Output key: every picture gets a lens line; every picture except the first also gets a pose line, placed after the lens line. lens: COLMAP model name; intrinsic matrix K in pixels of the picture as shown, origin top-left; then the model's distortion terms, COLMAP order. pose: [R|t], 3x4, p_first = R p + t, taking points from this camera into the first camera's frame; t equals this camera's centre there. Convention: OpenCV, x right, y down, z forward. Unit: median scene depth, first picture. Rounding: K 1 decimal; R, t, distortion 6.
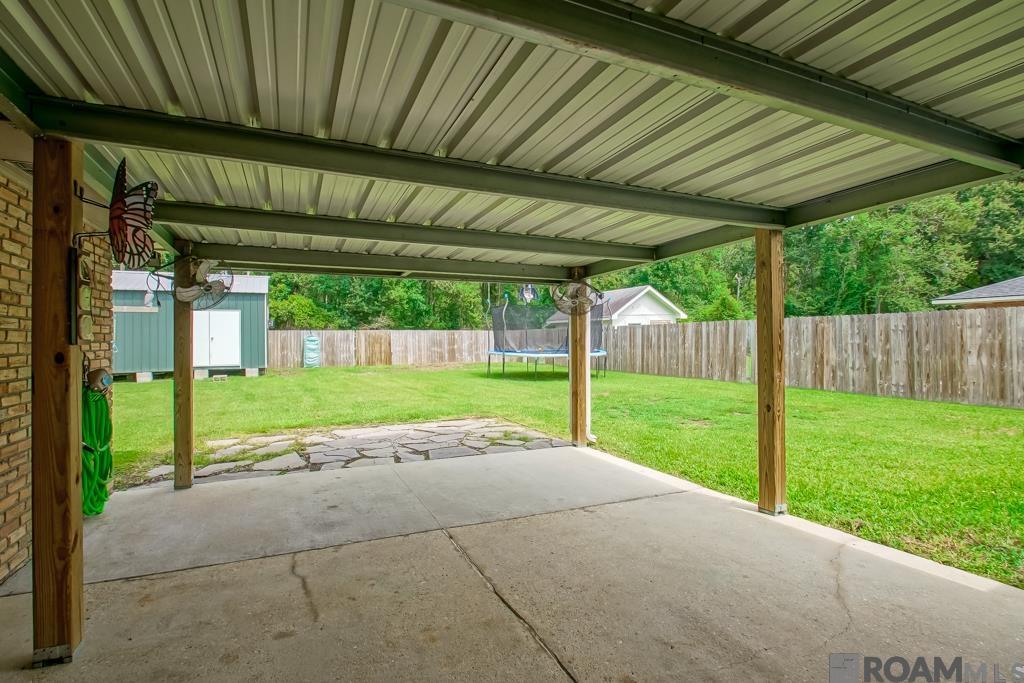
lens RADIAL K [[471.9, 0, 512.0], [0, 471.9, 341.5], [0, 0, 1]] dist [-0.001549, -0.000143]
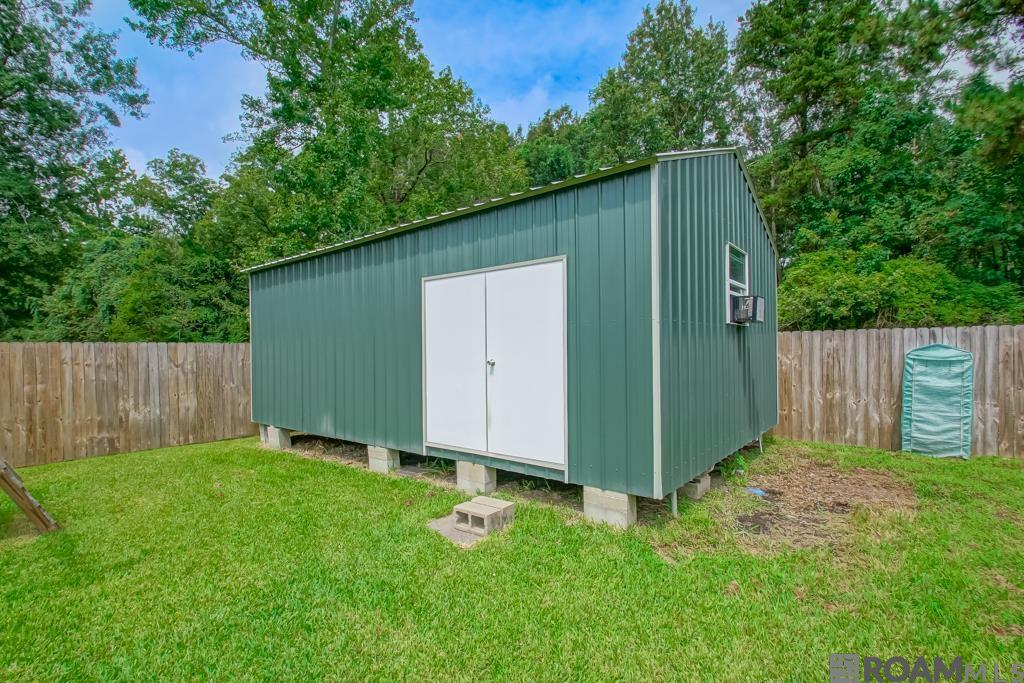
lens RADIAL K [[432.2, 0, 512.0], [0, 432.2, 341.5], [0, 0, 1]] dist [0.000100, 0.000057]
pose [[0.370068, 0.001700, -0.929003, -0.272345], [-0.004172, 0.999991, 0.000167, -0.014346], [0.928995, 0.003814, 0.370072, 0.654602]]
